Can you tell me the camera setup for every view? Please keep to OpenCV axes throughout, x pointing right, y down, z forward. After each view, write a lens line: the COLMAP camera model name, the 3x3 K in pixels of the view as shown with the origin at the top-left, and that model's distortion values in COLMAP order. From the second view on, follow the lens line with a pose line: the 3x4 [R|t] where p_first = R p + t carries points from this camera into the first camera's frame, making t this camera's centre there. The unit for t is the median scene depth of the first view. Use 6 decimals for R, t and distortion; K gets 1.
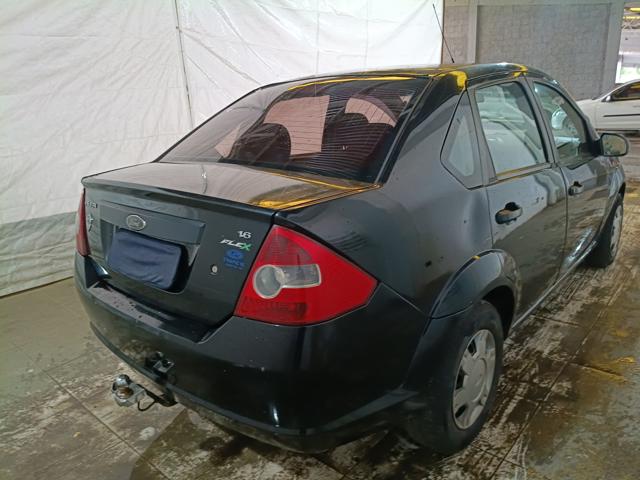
lens RADIAL K [[484.0, 0, 331.4], [0, 484.0, 236.2], [0, 0, 1]] dist [-0.028235, 0.009646]
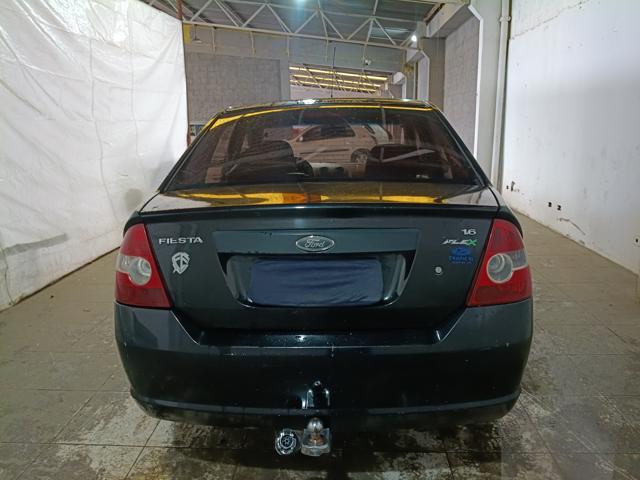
lens RADIAL K [[484.0, 0, 318.9], [0, 484.0, 242.1], [0, 0, 1]] dist [-0.028235, 0.009646]
pose [[0.799403, -0.115791, 0.589531, -0.712327], [0.157910, 0.987247, -0.020218, -0.007941], [-0.579671, 0.109255, 0.807493, 0.191878]]
